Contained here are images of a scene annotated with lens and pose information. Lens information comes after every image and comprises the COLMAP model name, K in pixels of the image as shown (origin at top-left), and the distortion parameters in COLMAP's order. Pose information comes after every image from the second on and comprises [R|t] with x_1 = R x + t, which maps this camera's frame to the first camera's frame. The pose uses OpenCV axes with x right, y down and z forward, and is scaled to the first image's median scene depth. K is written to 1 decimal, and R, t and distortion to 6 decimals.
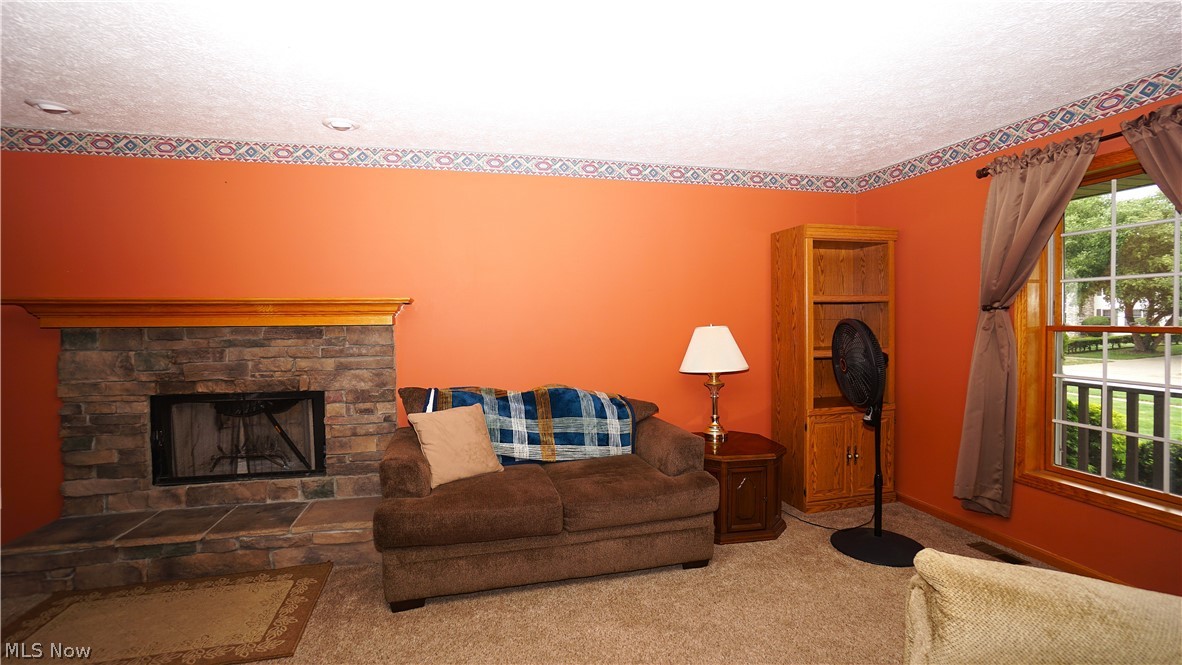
lens RADIAL K [[517.6, 0, 590.3], [0, 517.6, 327.9], [0, 0, 1]] dist [-0.051366, 0.019729]
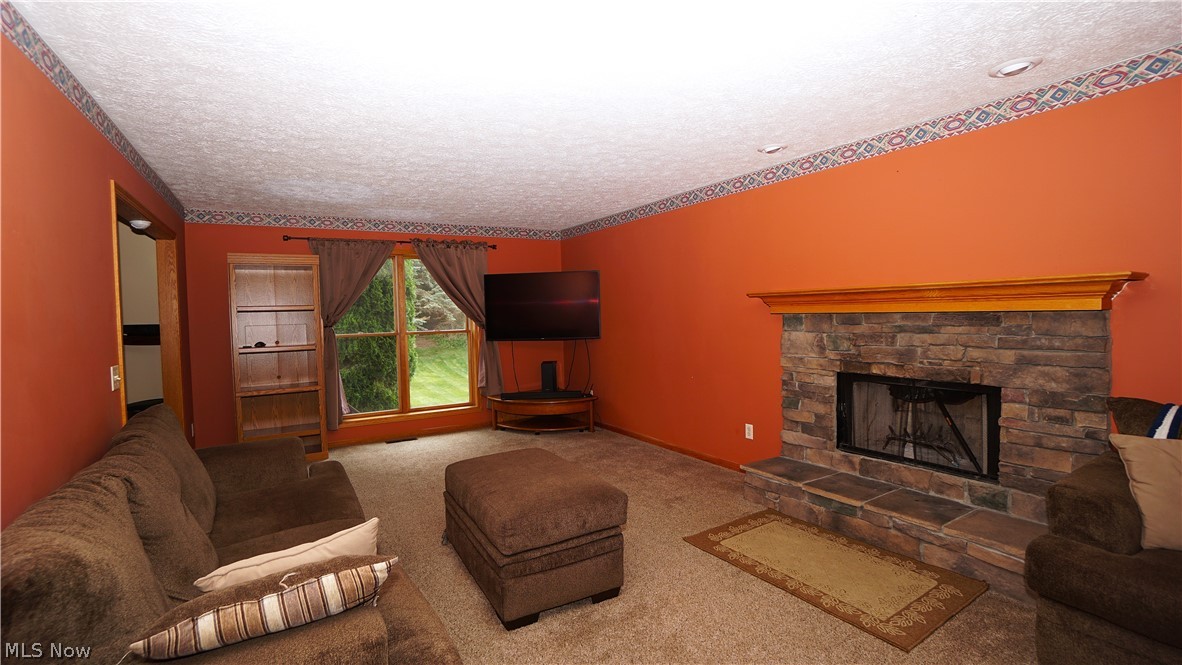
lens RADIAL K [[526.5, 0, 582.1], [0, 526.5, 330.4], [0, 0, 1]] dist [-0.061910, 0.025900]
pose [[0.311480, 0.030779, -0.949754, 0.080793], [0.001140, 0.999462, 0.032763, -0.001434], [0.950252, -0.011288, 0.311278, 0.066901]]
